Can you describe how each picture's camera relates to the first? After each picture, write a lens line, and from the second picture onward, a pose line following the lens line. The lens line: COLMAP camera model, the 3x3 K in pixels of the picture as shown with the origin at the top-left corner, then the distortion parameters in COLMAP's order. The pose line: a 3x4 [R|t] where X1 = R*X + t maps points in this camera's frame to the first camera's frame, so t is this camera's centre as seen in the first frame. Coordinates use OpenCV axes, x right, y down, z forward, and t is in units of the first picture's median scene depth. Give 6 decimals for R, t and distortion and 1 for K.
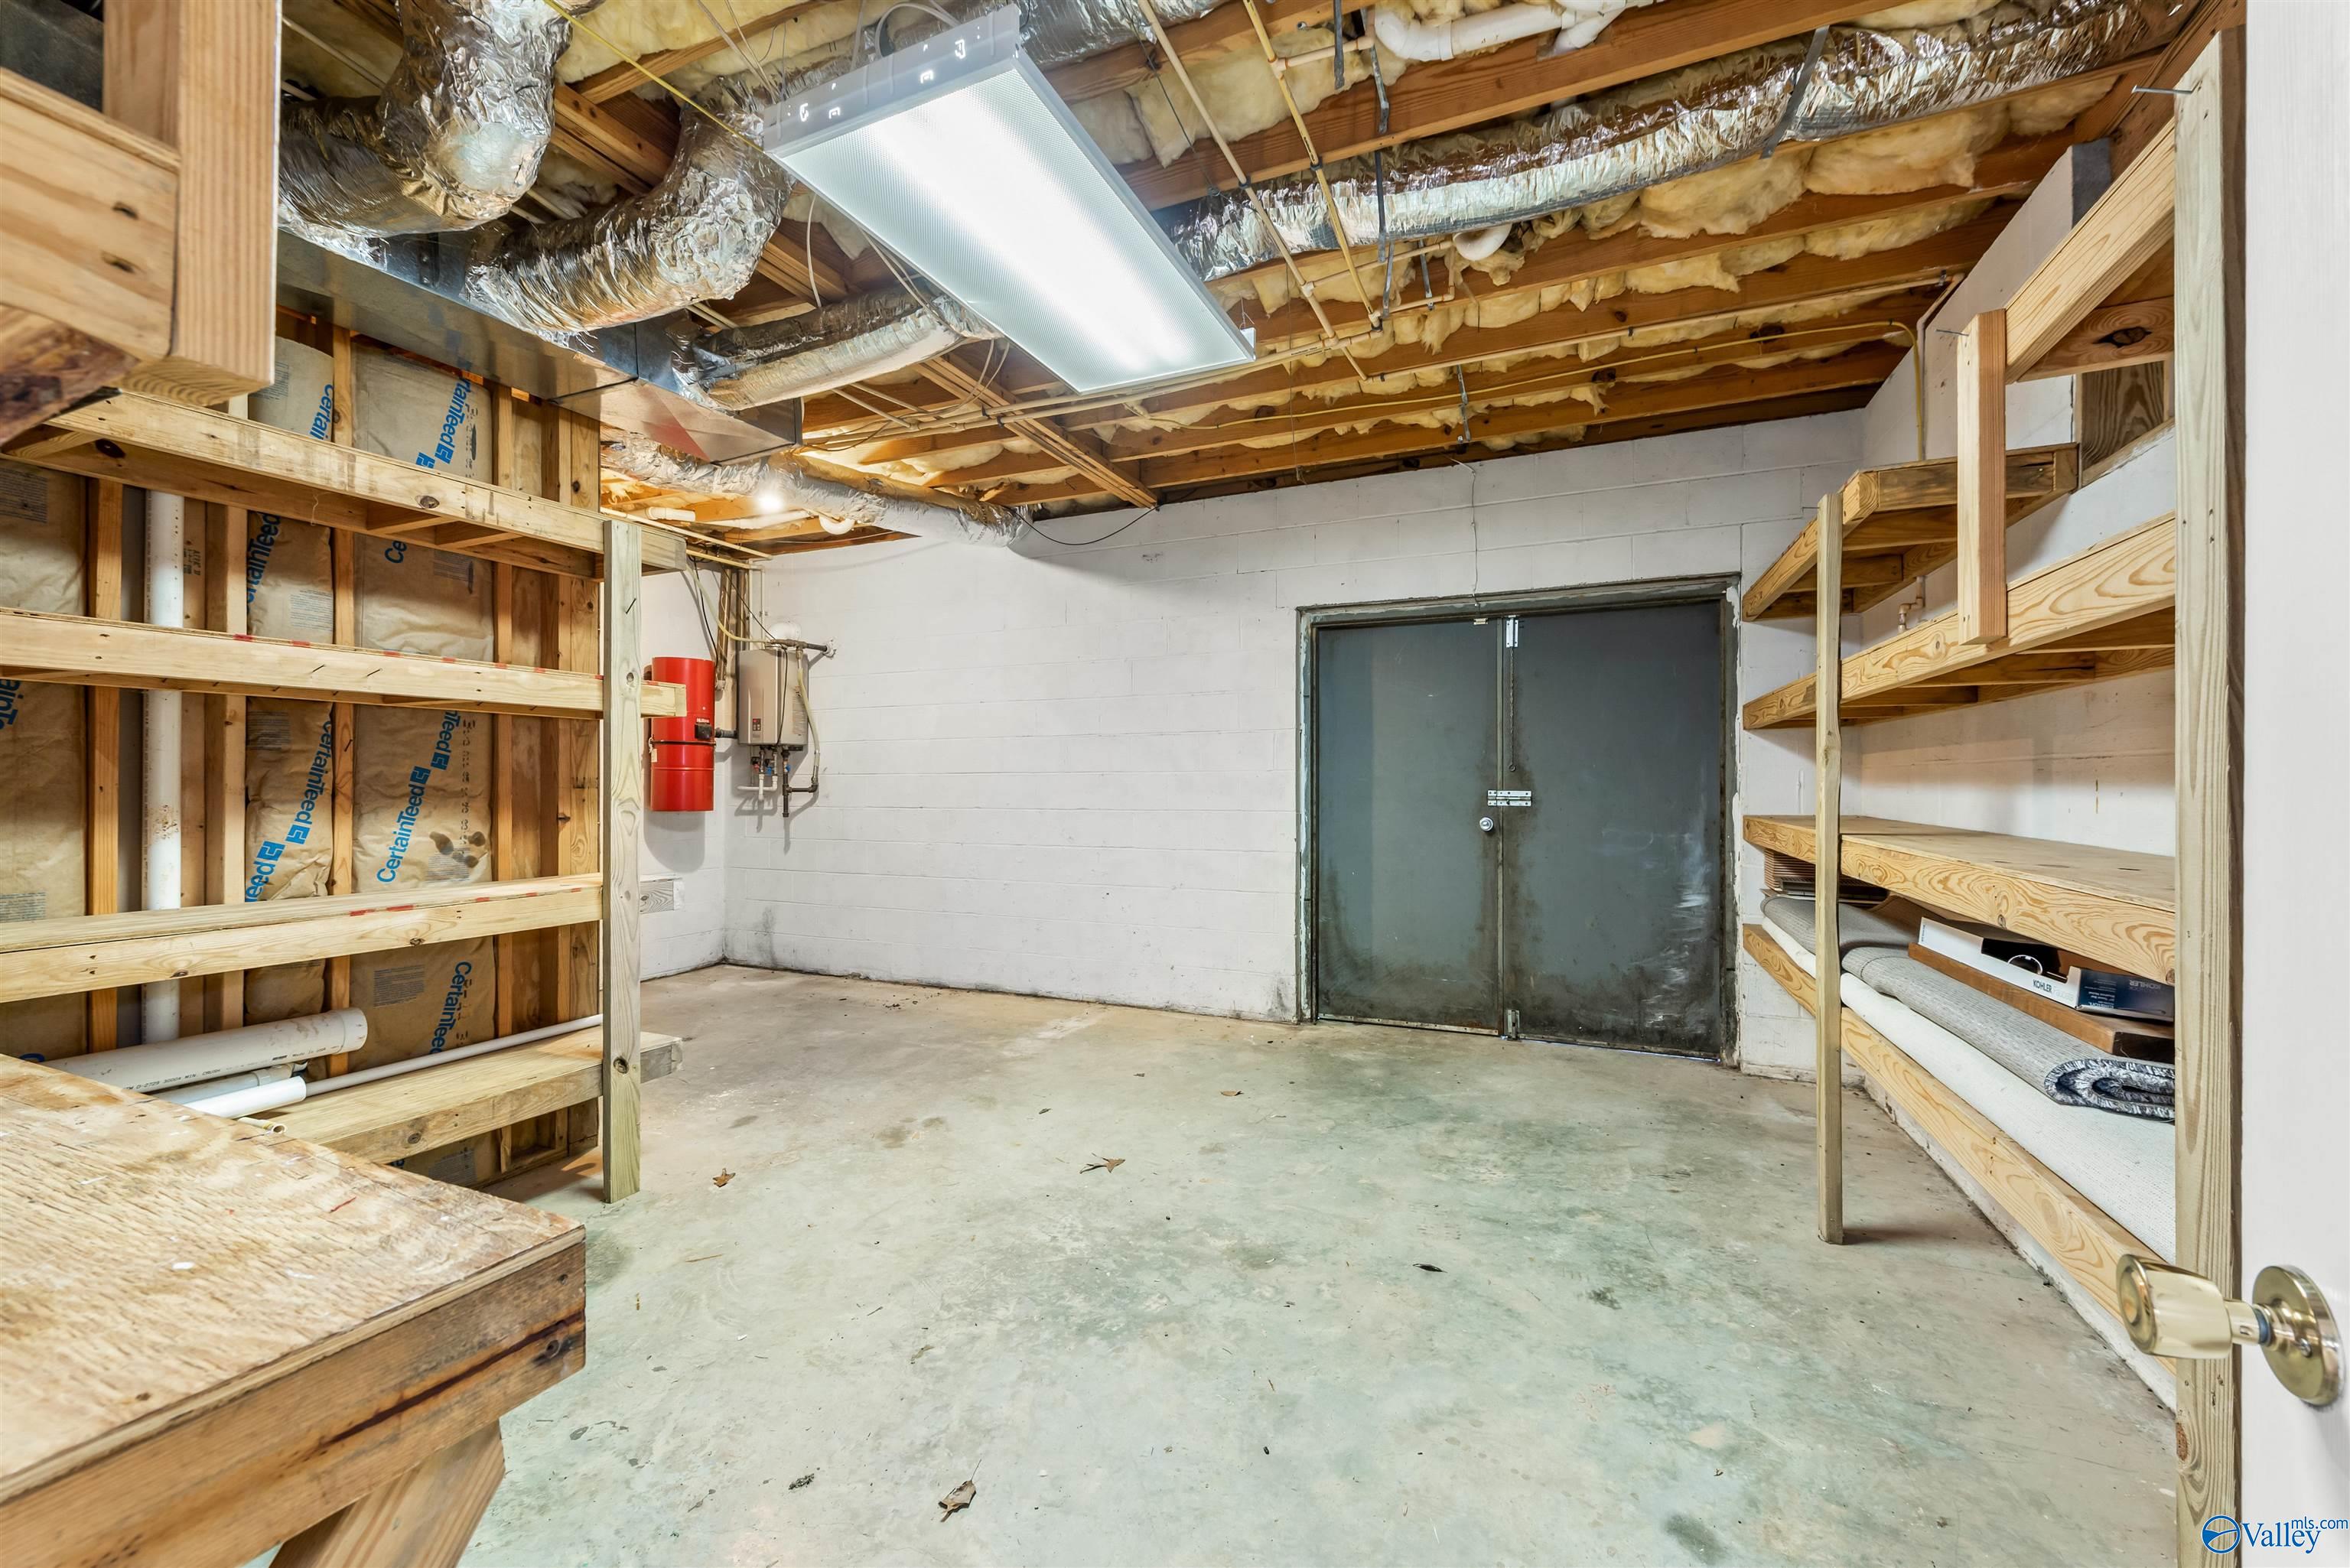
lens RADIAL K [[927.6, 0, 1186.6], [0, 927.6, 778.3], [0, 0, 1]] dist [0.002404, 0.000090]
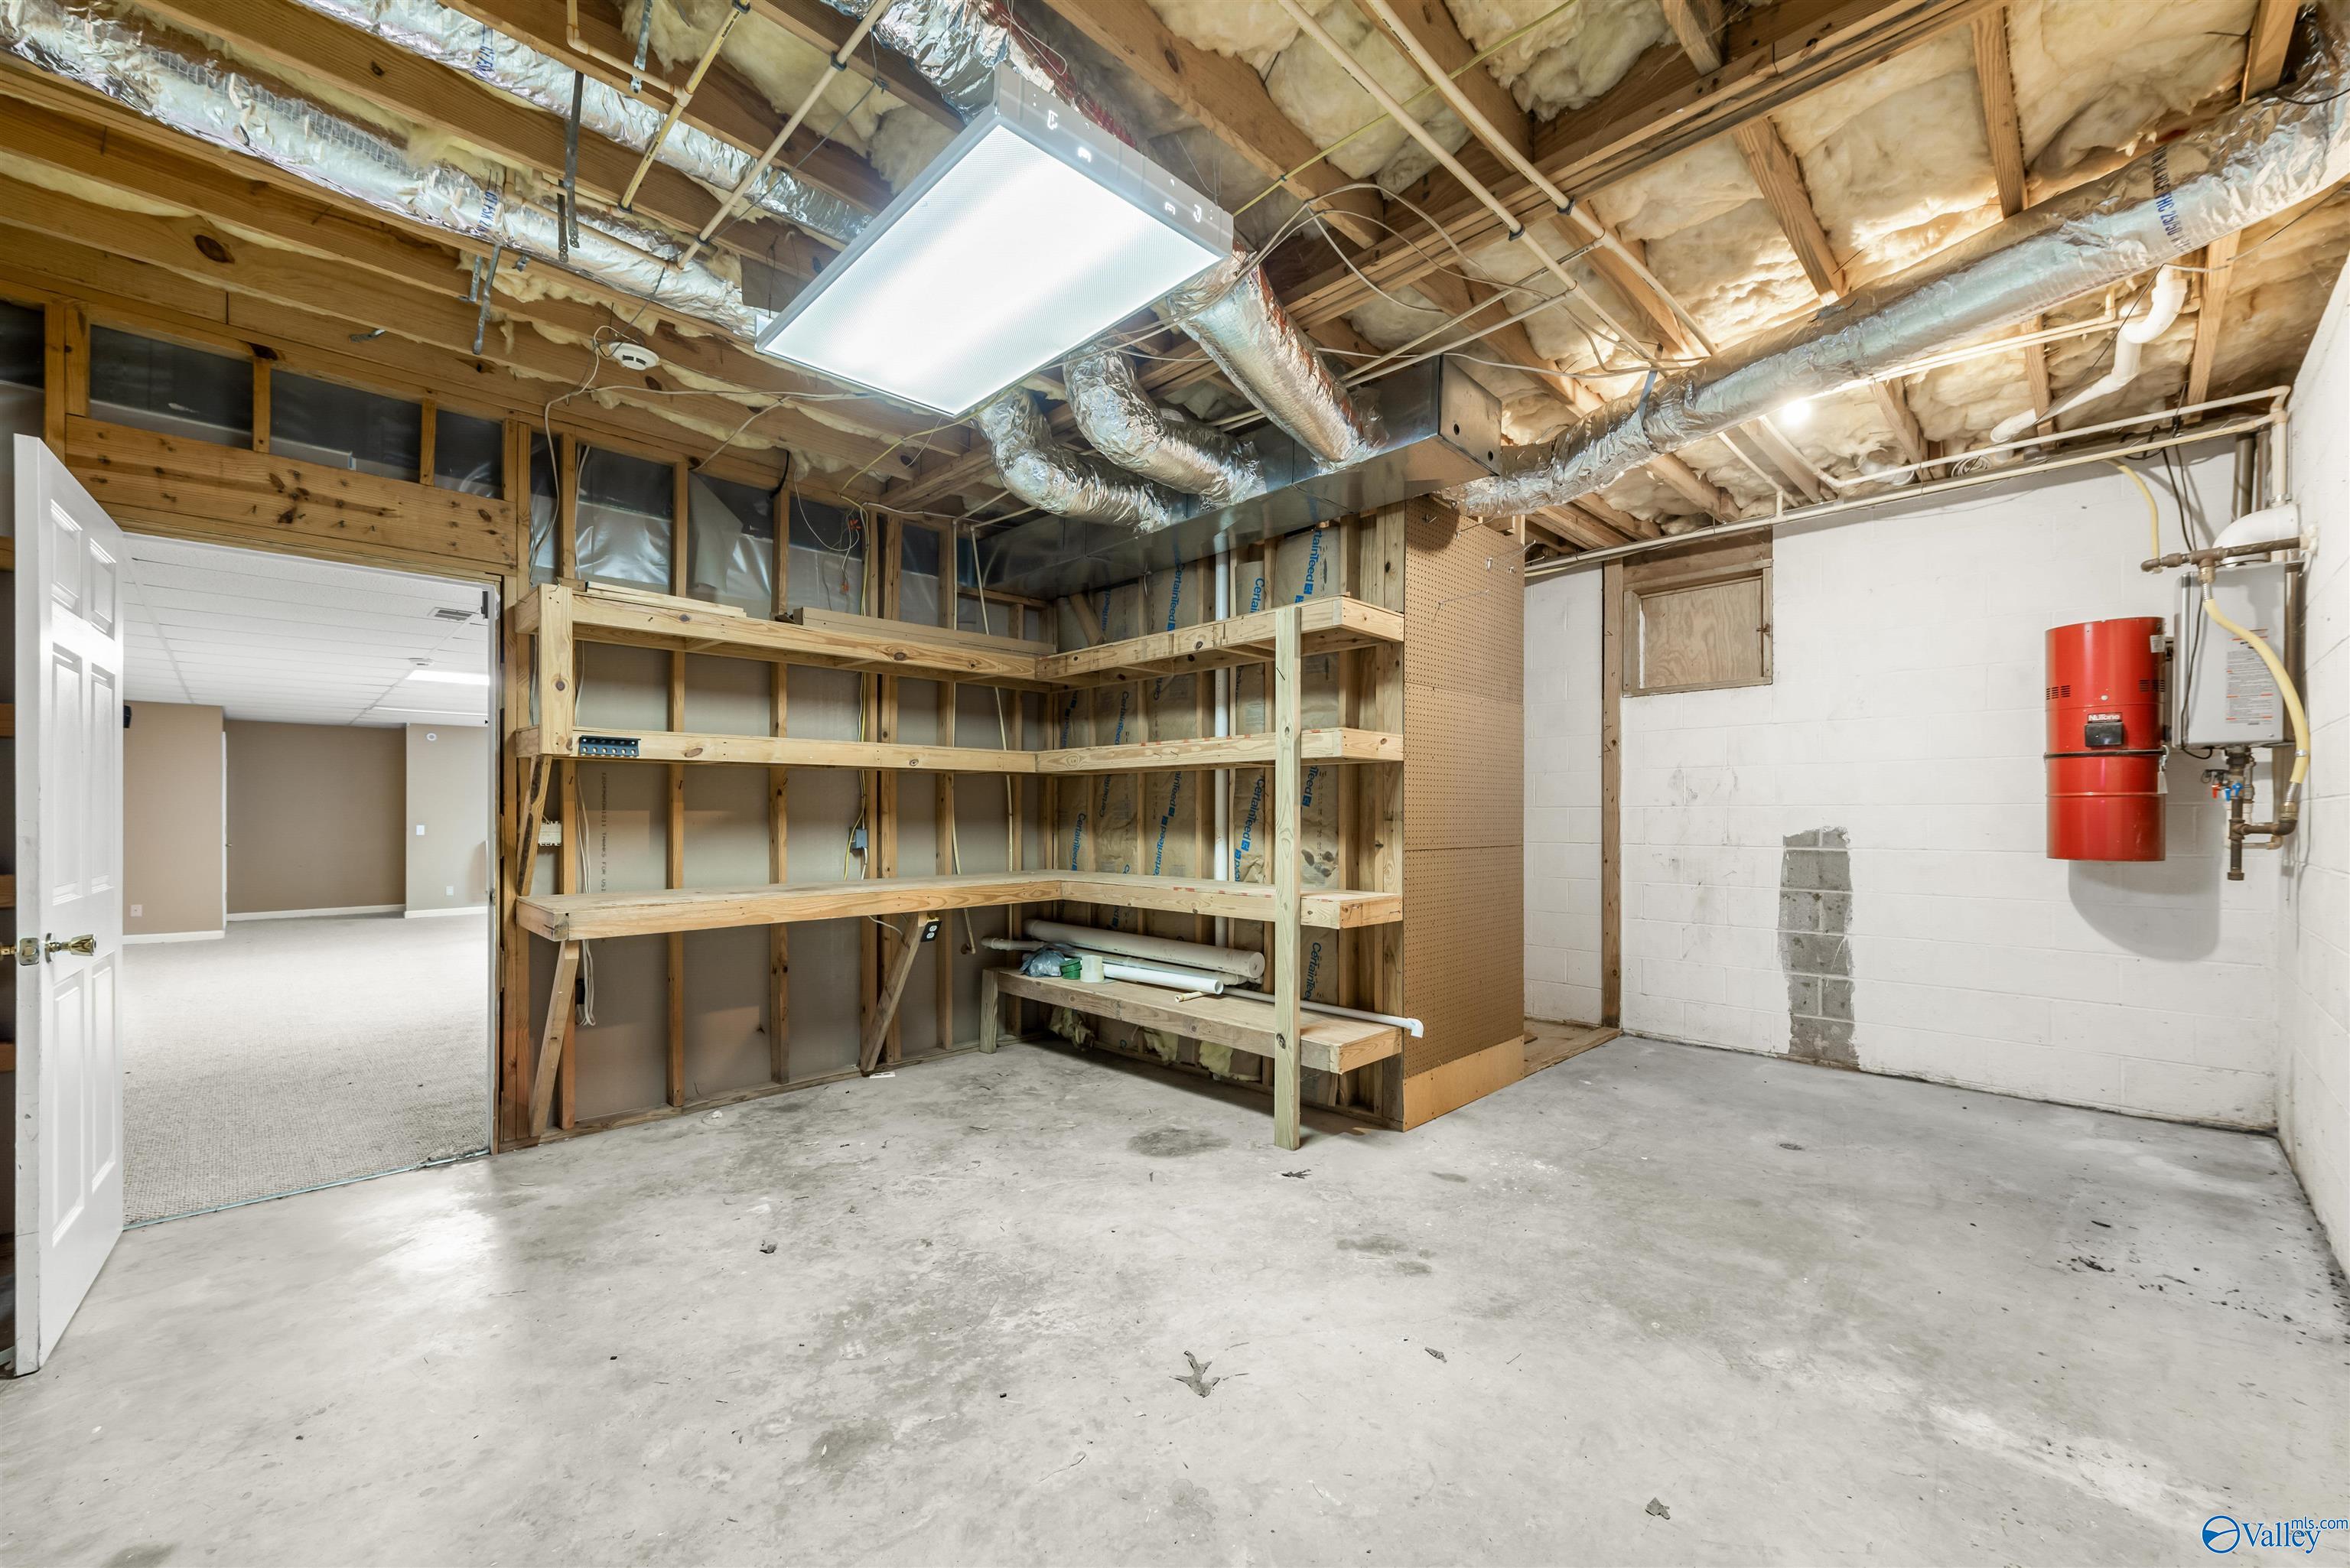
lens RADIAL K [[908.8, 0, 1197.0], [0, 908.8, 808.1], [0, 0, 1]] dist [0.005778, -0.000154]
pose [[-0.361756, -0.006139, -0.932253, 0.575355], [0.004606, 0.999954, -0.008372, 0.003508], [0.932261, -0.007323, -0.361711, 1.324452]]
